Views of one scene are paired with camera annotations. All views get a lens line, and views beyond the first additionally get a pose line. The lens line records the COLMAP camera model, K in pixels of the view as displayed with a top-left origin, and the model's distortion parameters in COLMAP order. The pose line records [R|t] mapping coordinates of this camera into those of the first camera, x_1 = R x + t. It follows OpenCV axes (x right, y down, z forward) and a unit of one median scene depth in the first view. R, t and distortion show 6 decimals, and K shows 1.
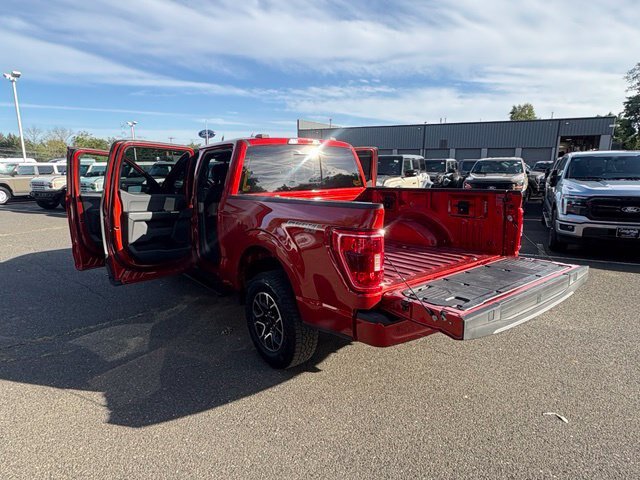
lens RADIAL K [[472.5, 0, 320.0], [0, 472.5, 240.0], [0, 0, 1]] dist [0.004751, -0.000310]
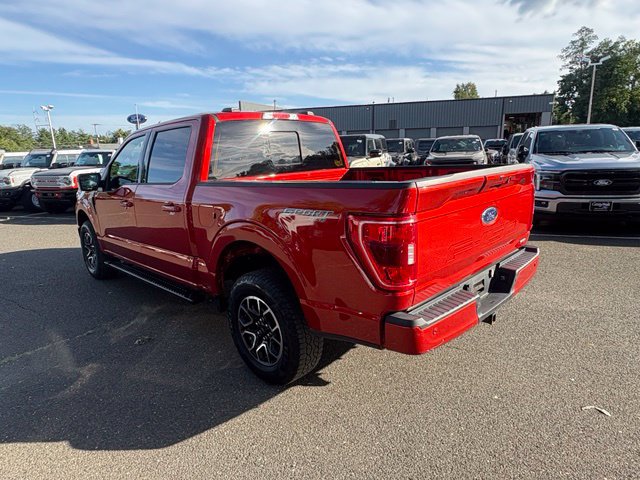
lens RADIAL K [[468.0, 0, 320.0], [0, 468.0, 240.0], [0, 0, 1]] dist [0.003089, -0.002135]
pose [[0.987057, -0.056360, 0.150140, -0.079056], [0.052228, 0.998144, 0.031324, -0.005288], [-0.151627, -0.023077, 0.988168, 0.110126]]
